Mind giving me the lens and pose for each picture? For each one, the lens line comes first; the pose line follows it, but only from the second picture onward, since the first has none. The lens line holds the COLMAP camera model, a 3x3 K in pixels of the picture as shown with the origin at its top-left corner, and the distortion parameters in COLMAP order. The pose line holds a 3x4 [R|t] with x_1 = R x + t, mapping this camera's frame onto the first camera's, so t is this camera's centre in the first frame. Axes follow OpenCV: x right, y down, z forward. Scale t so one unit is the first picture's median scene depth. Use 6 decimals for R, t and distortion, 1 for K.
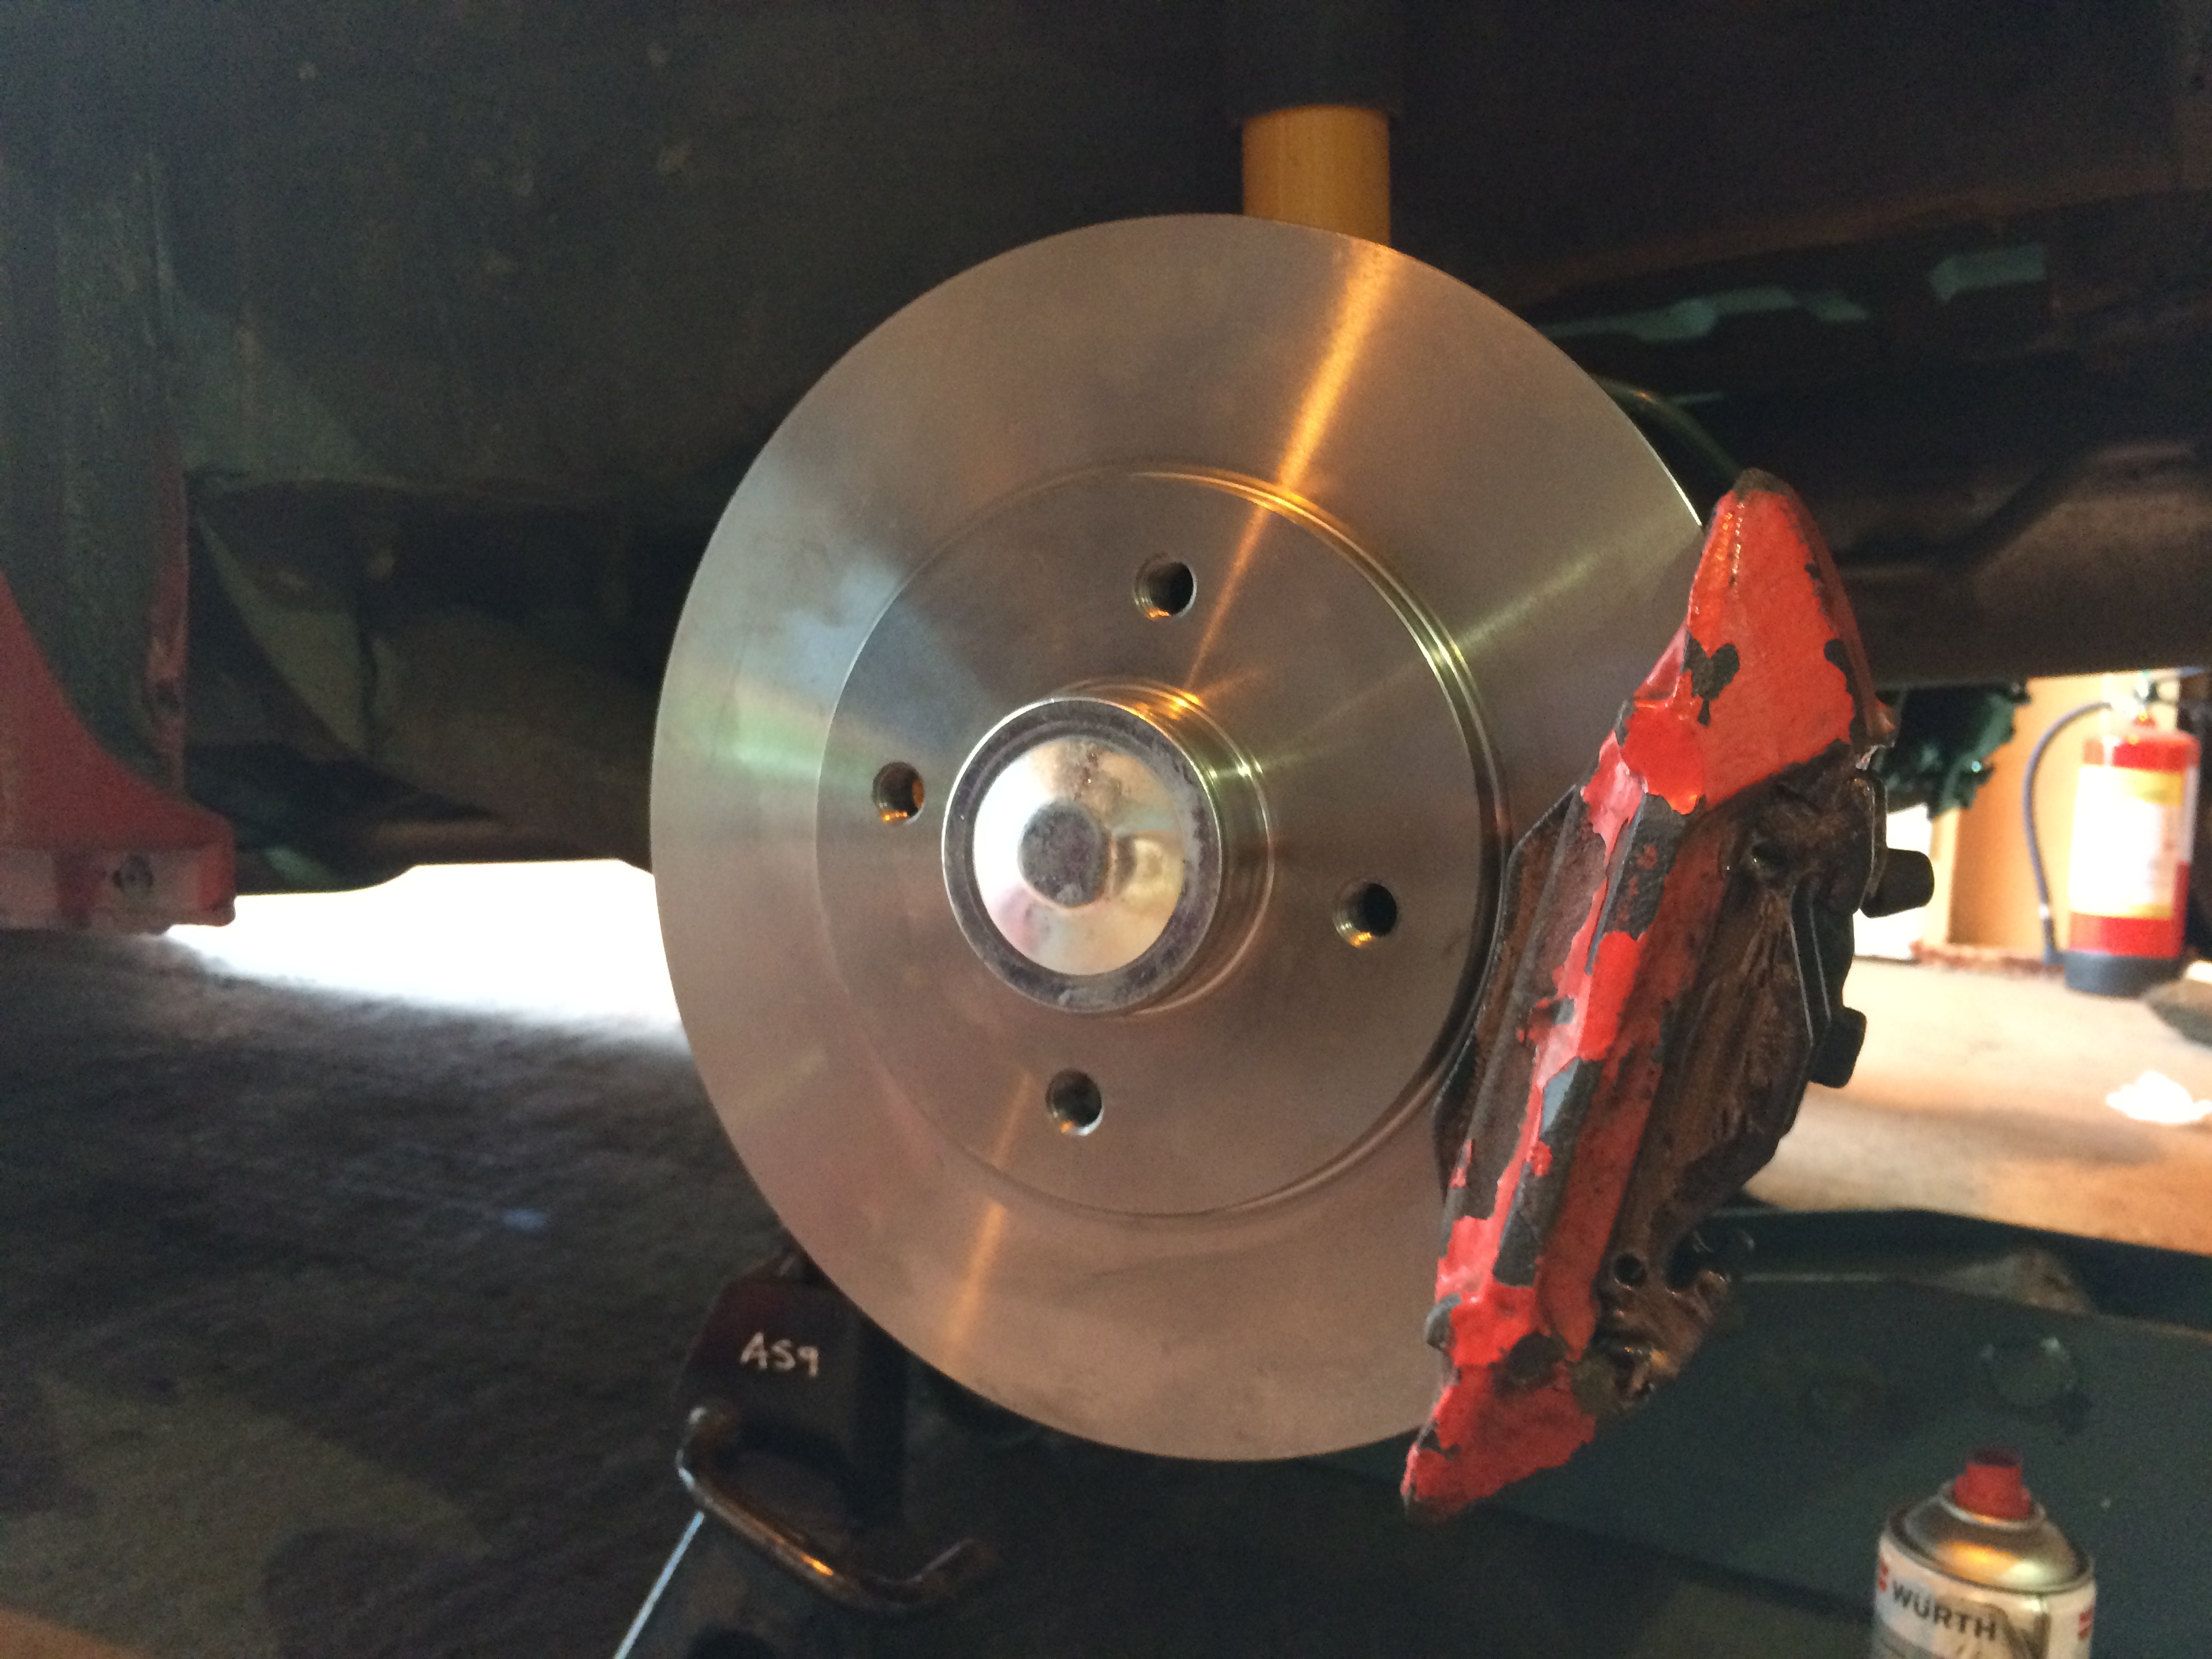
lens RADIAL K [[1884.3, 0, 1106.0], [0, 1884.3, 829.5], [0, 0, 1]] dist [0.054519, -0.102911]
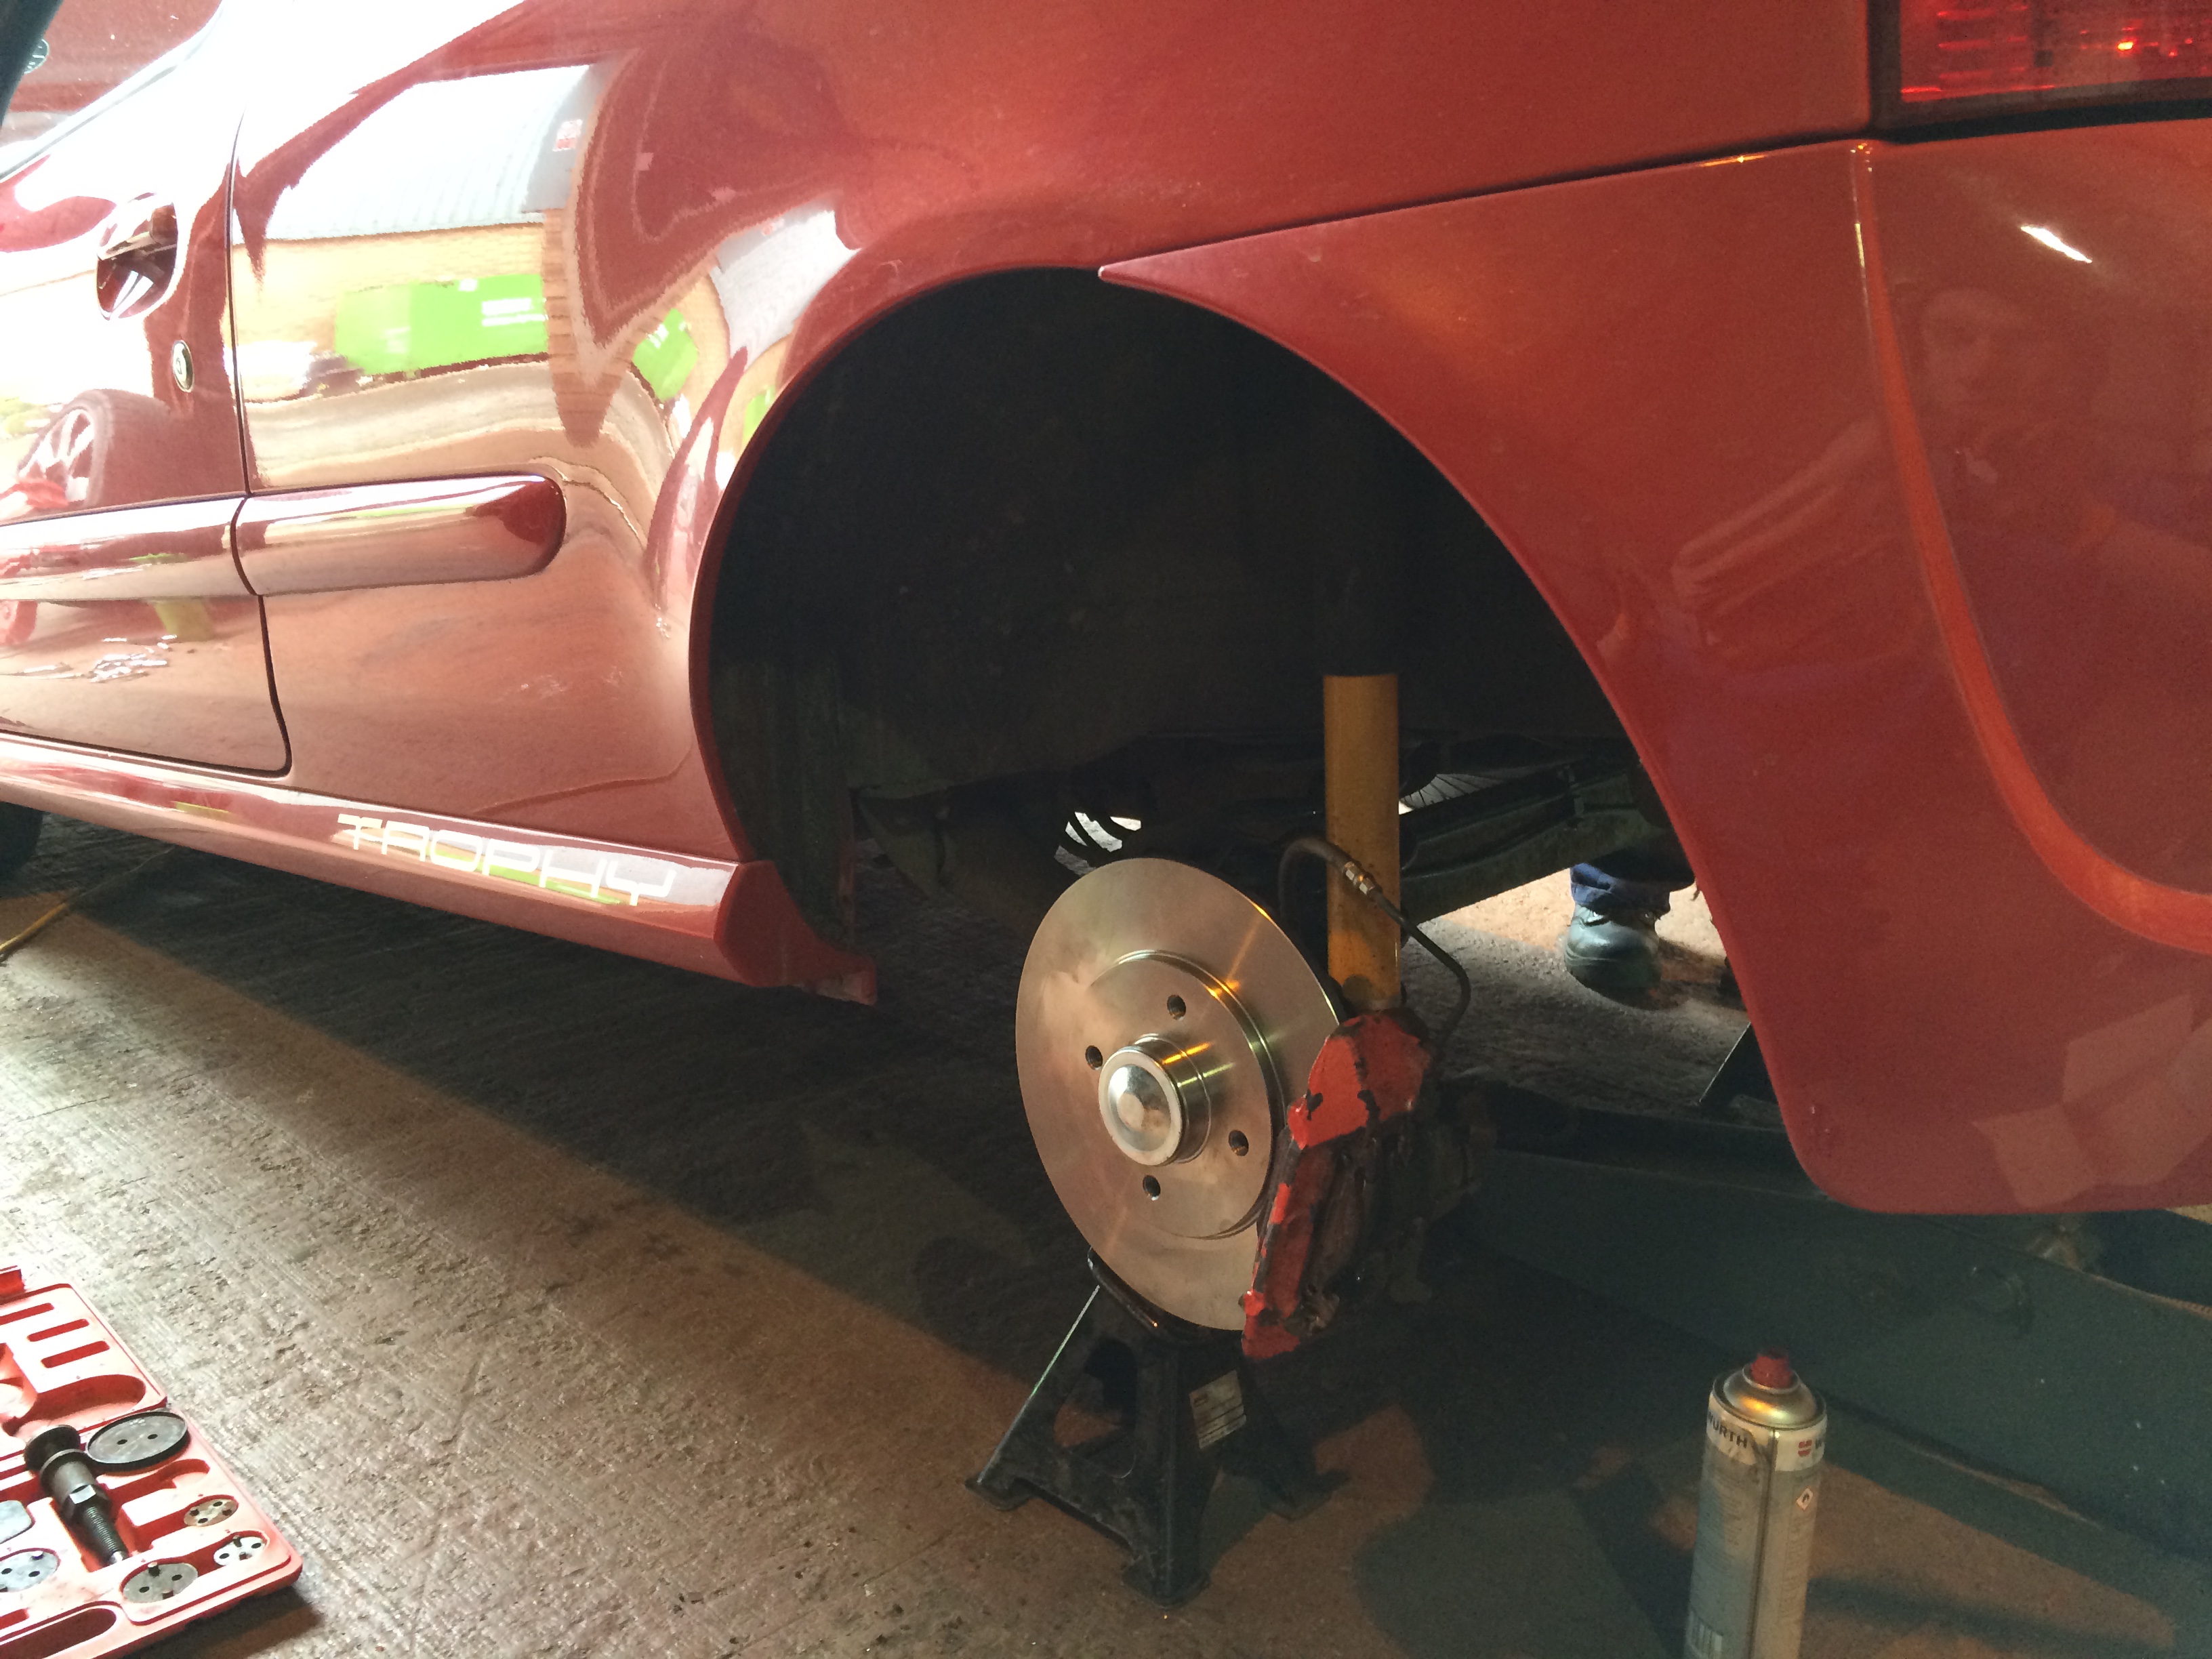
lens RADIAL K [[1884.3, 0, 1106.0], [0, 1884.3, 829.5], [0, 0, 1]] dist [0.054519, -0.102911]
pose [[0.939916, 0.055737, -0.336826, 0.473442], [0.000328, 0.986436, 0.164147, -0.470537], [0.341406, -0.154395, 0.927148, -0.830211]]
